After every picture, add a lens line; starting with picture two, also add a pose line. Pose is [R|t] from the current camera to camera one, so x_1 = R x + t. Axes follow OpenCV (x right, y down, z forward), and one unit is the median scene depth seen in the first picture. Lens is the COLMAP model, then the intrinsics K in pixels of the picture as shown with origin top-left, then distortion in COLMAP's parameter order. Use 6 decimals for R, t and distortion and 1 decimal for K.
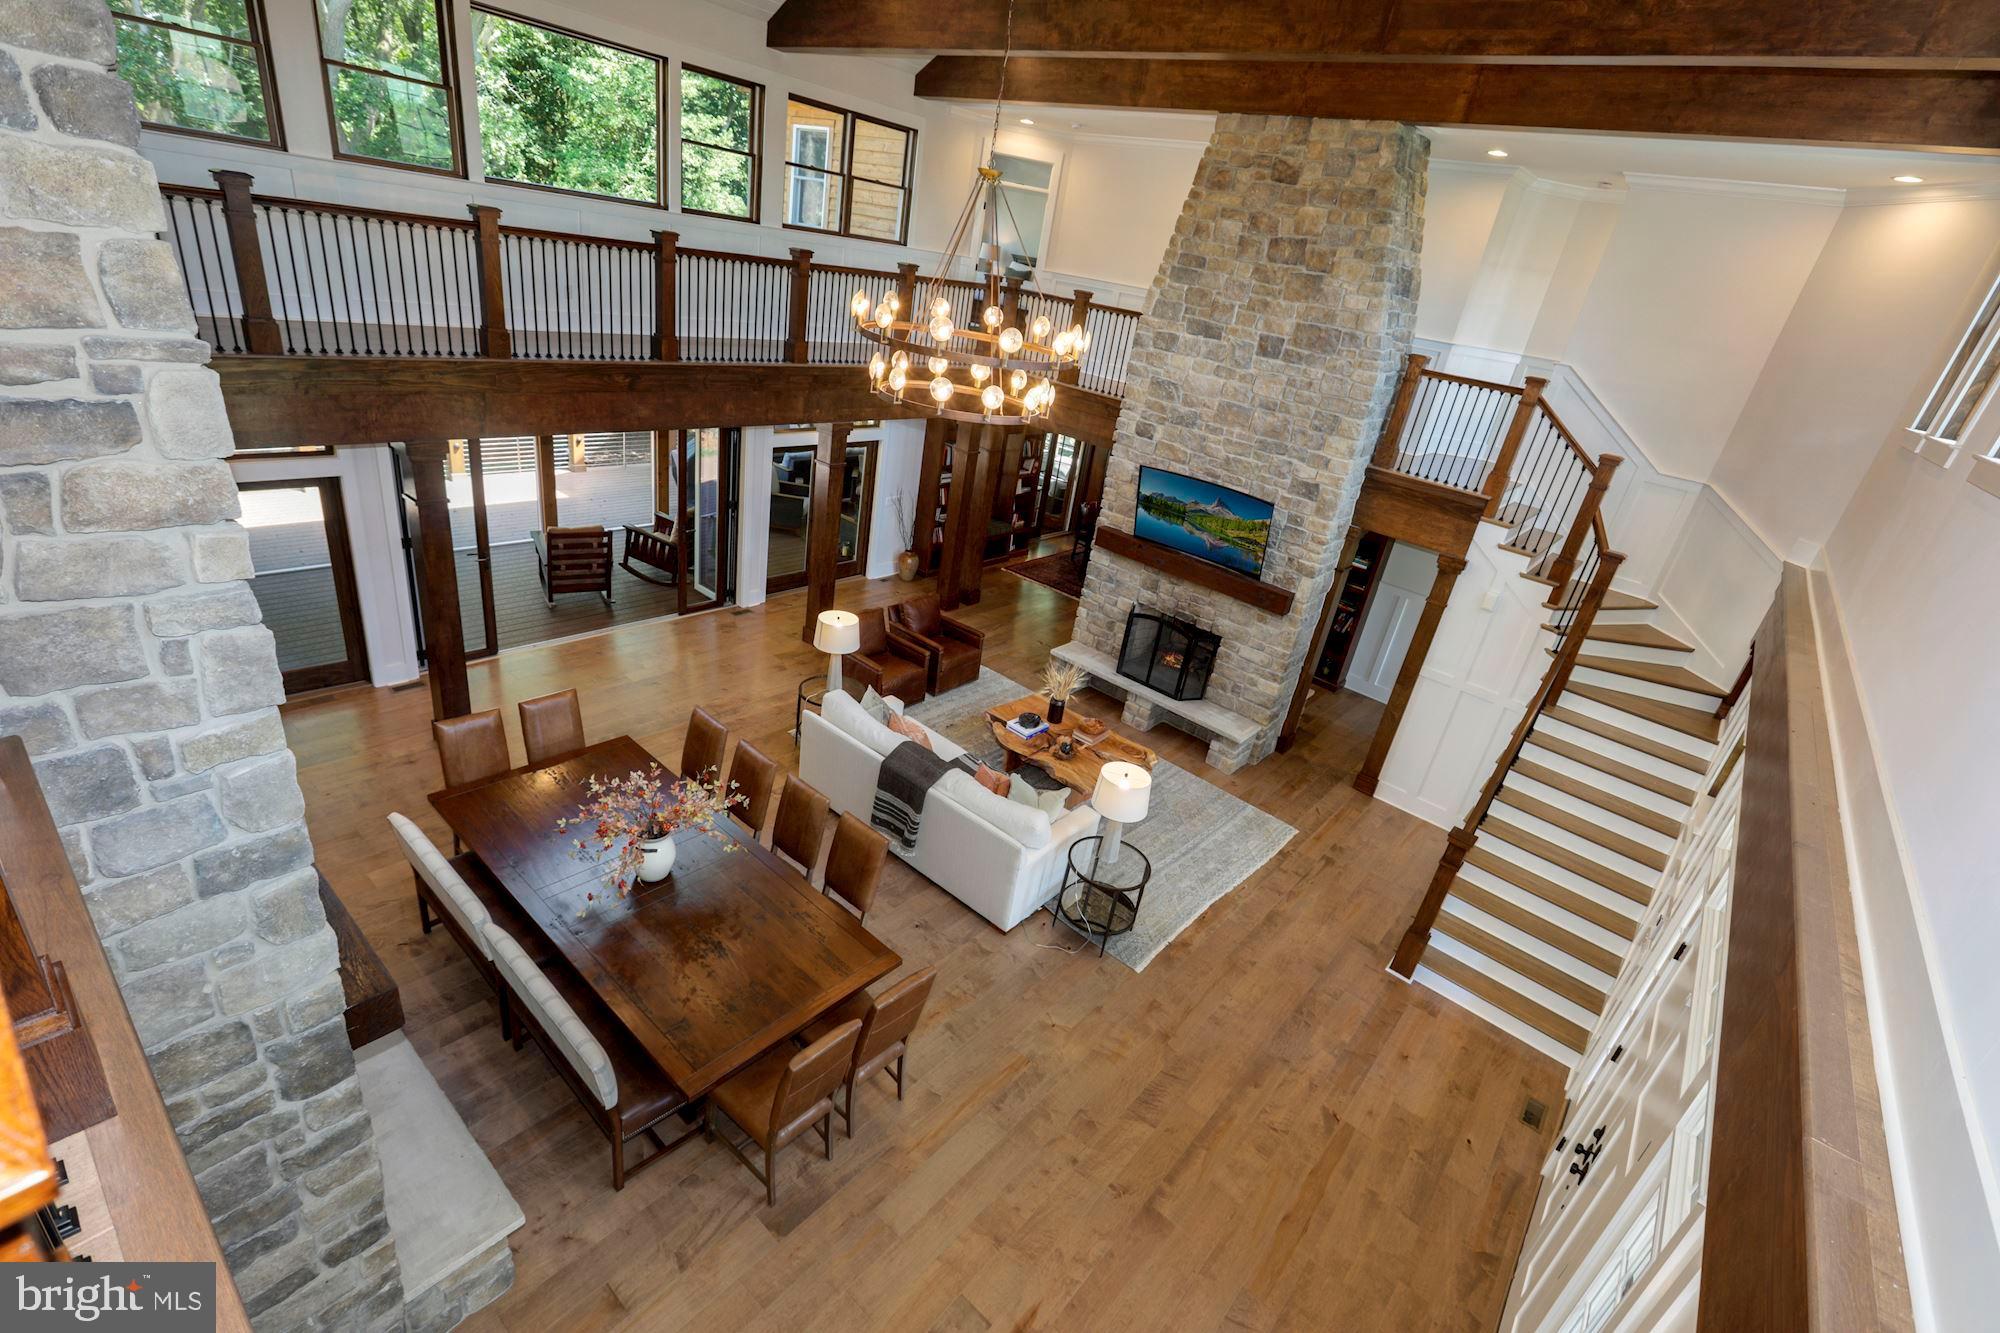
lens RADIAL K [[891.0, 0, 997.4], [0, 891.0, 671.0], [0, 0, 1]] dist [0.000006, 0.001085]
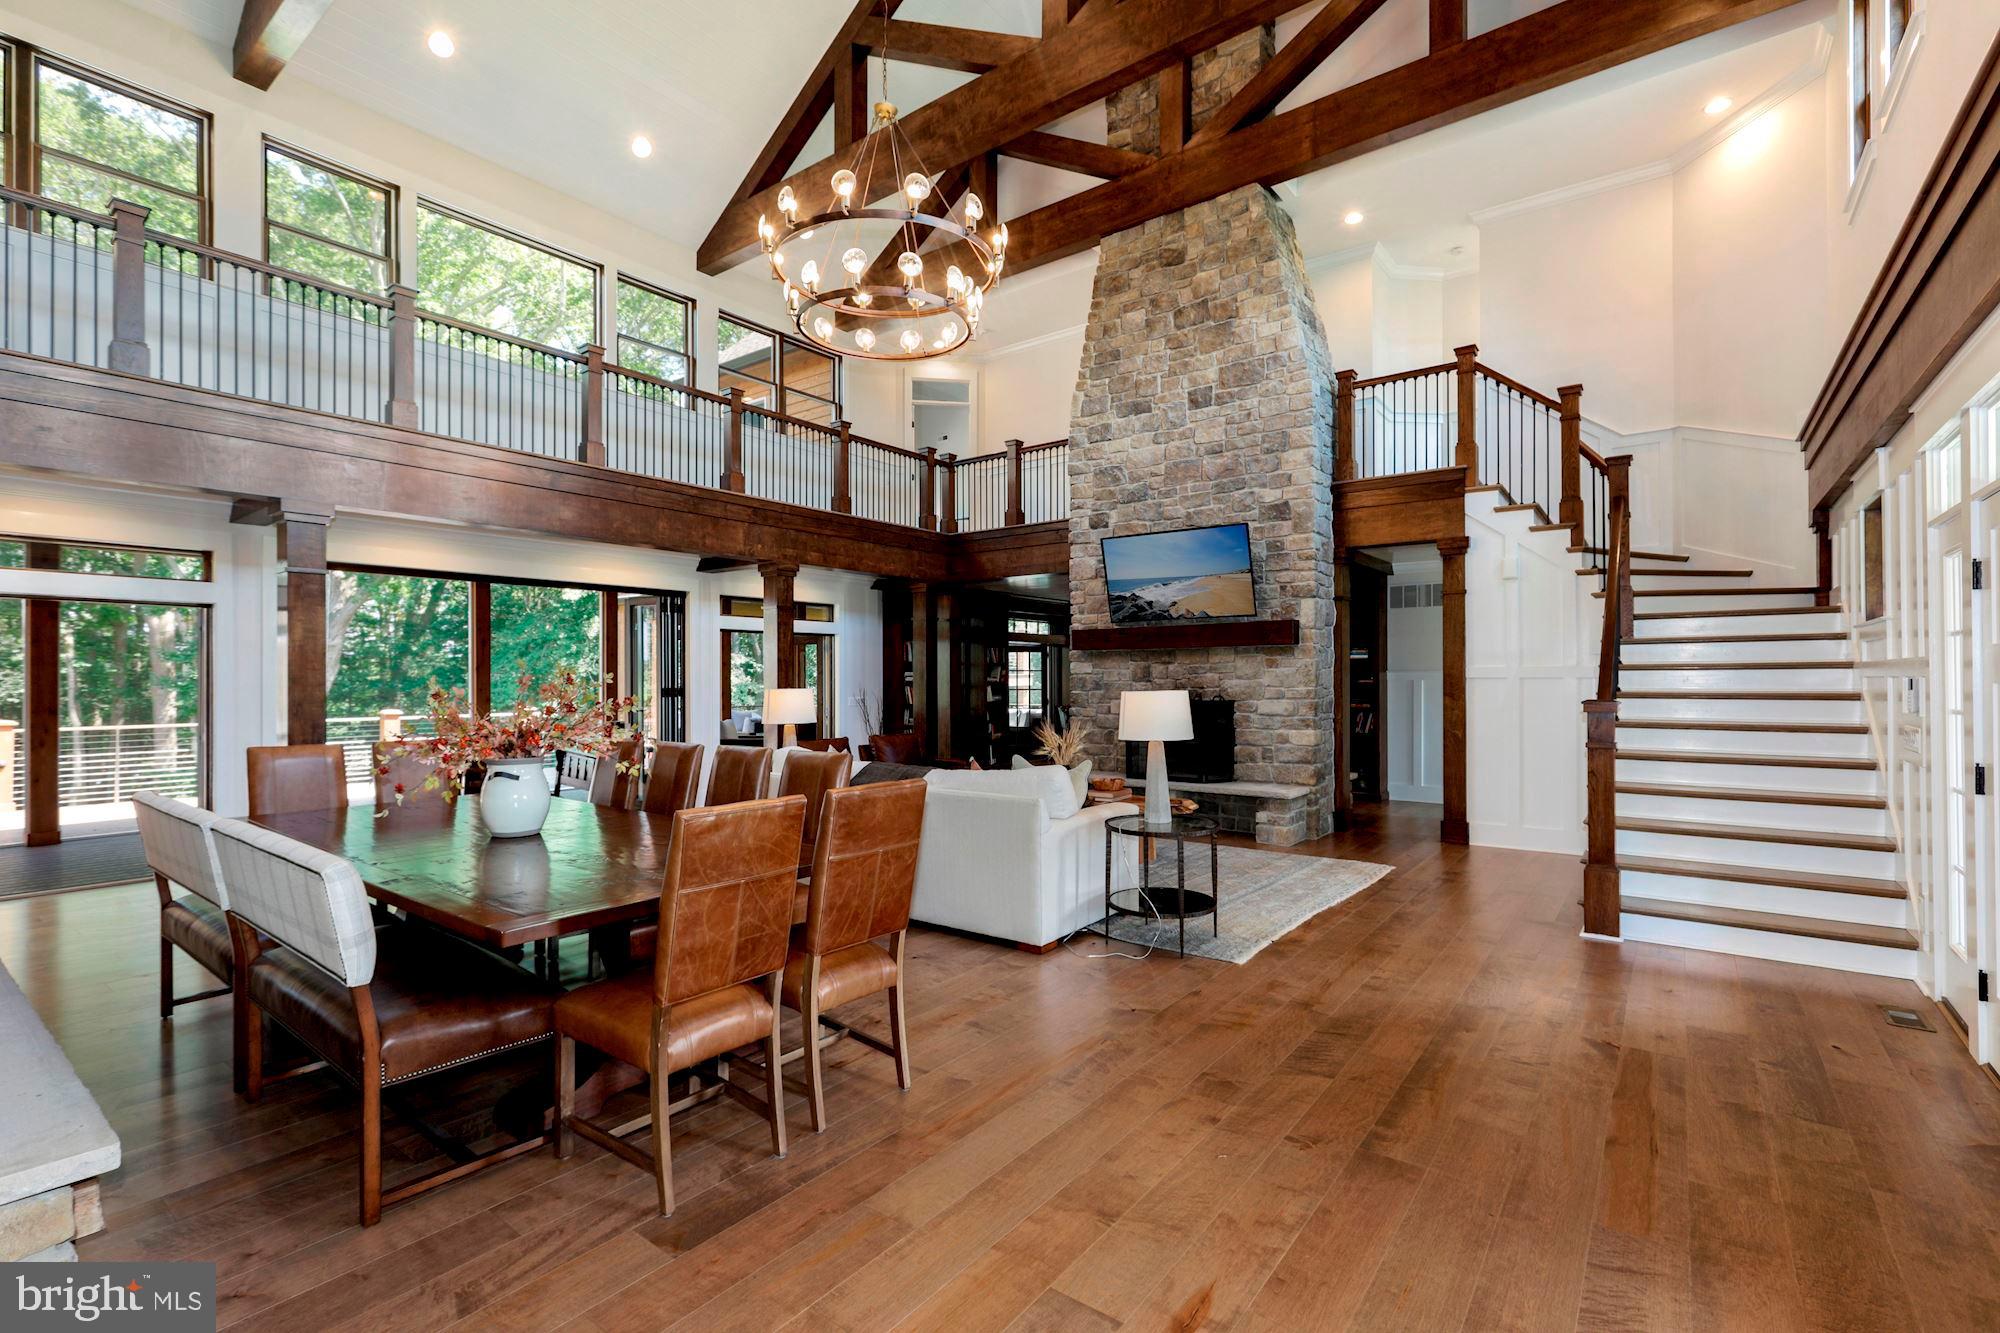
lens RADIAL K [[891.0, 0, 999.7], [0, 891.0, 681.0], [0, 0, 1]] dist [0.000006, 0.001085]
pose [[0.986509, -0.154958, 0.052803, -0.022882], [0.162682, 0.891891, -0.421978, 0.328755], [0.018295, 0.424876, 0.905067, 0.228201]]
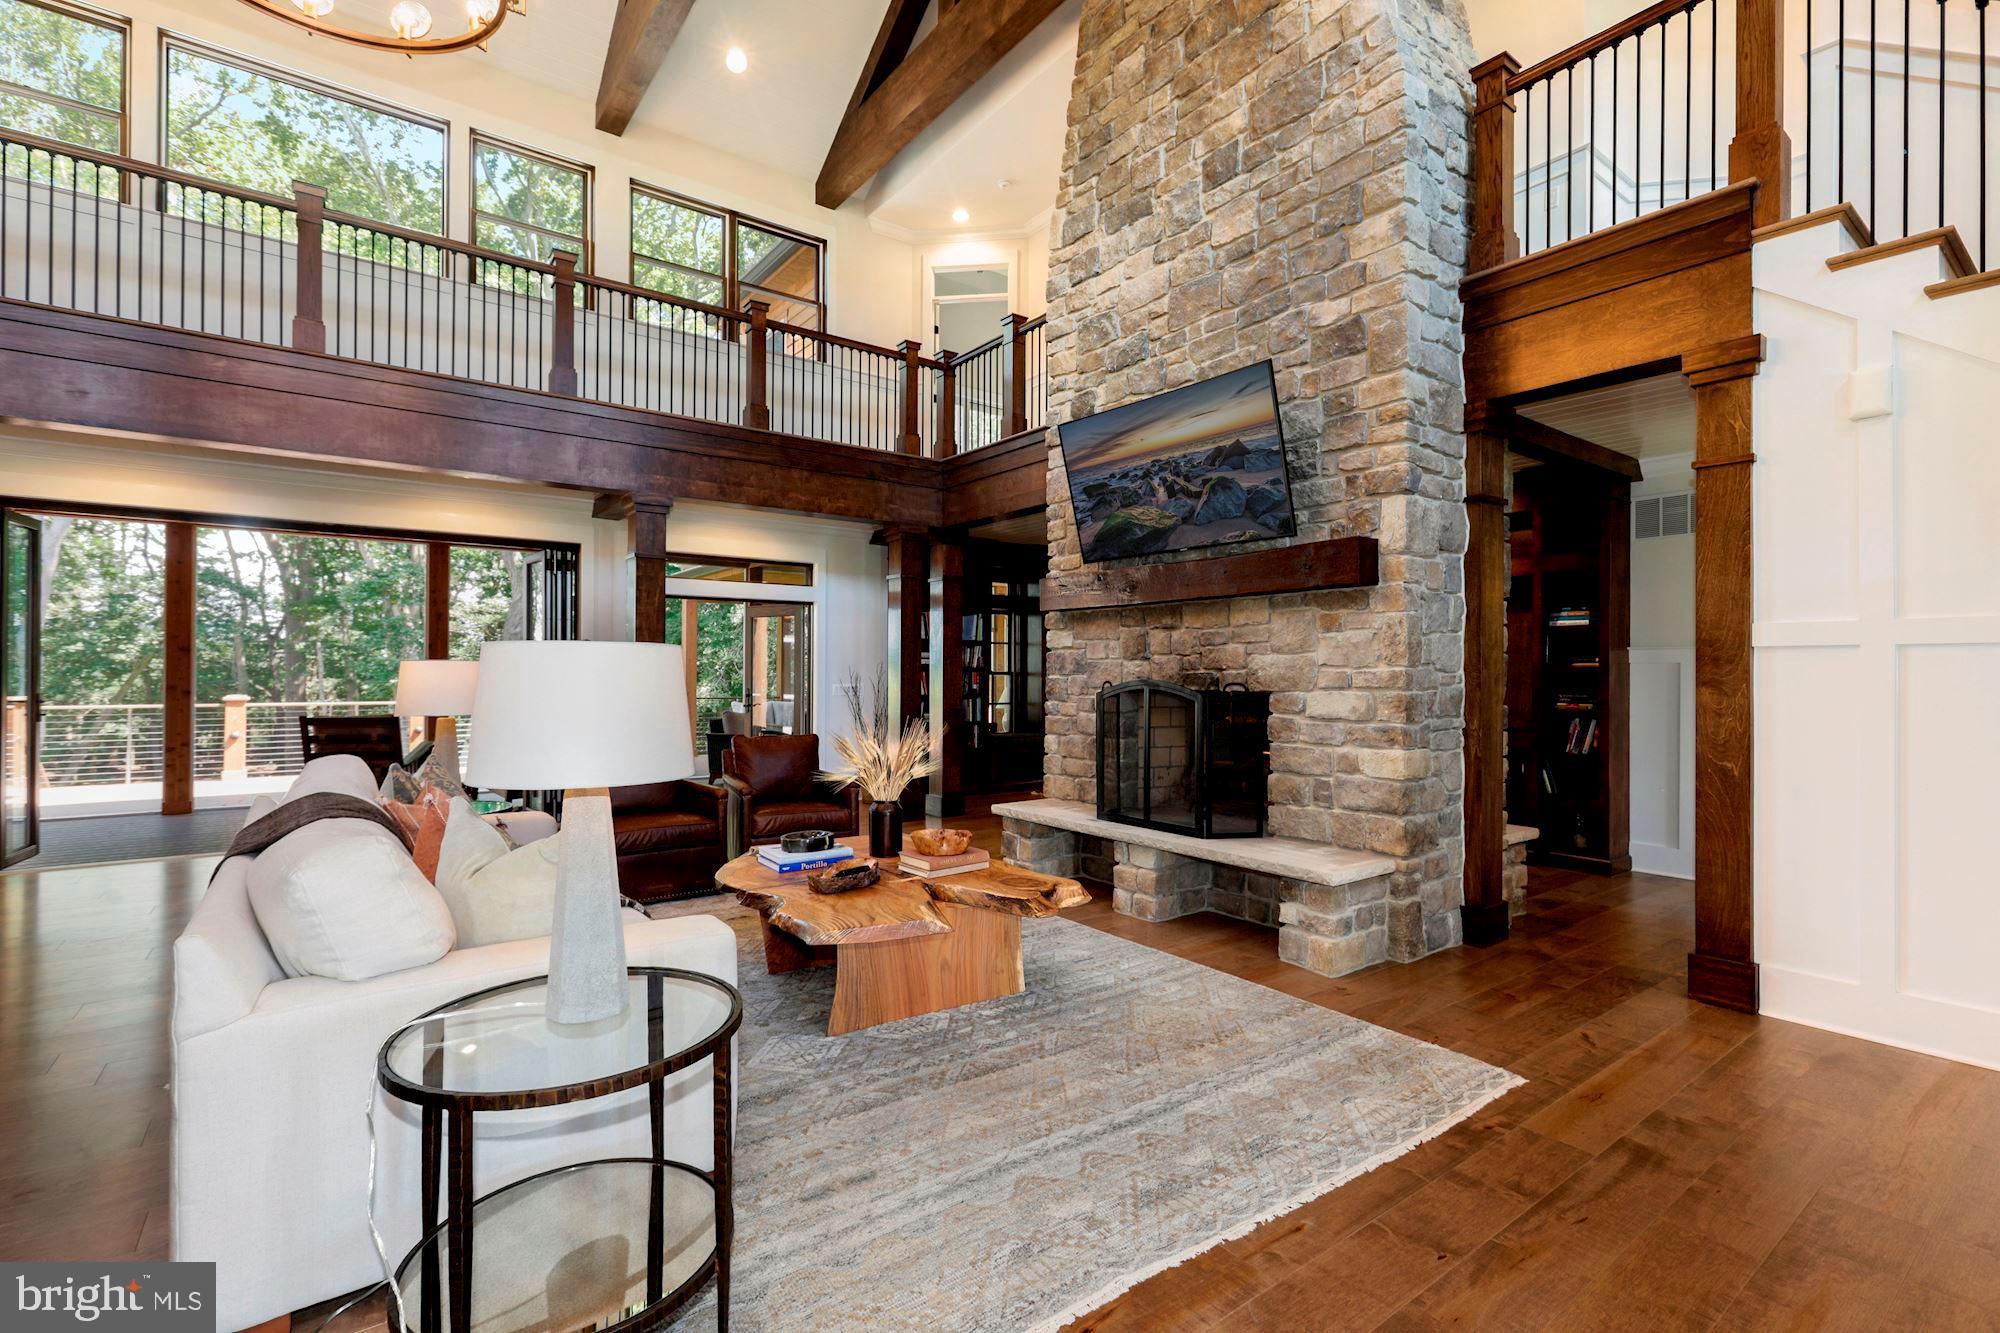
lens RADIAL K [[891.0, 0, 1001.9], [0, 891.0, 672.7], [0, 0, 1]] dist [0.000006, 0.001085]
pose [[0.964443, -0.147651, -0.219198, 0.259704], [0.034092, 0.891963, -0.450821, 0.199806], [0.262081, 0.427318, 0.865282, 0.630143]]
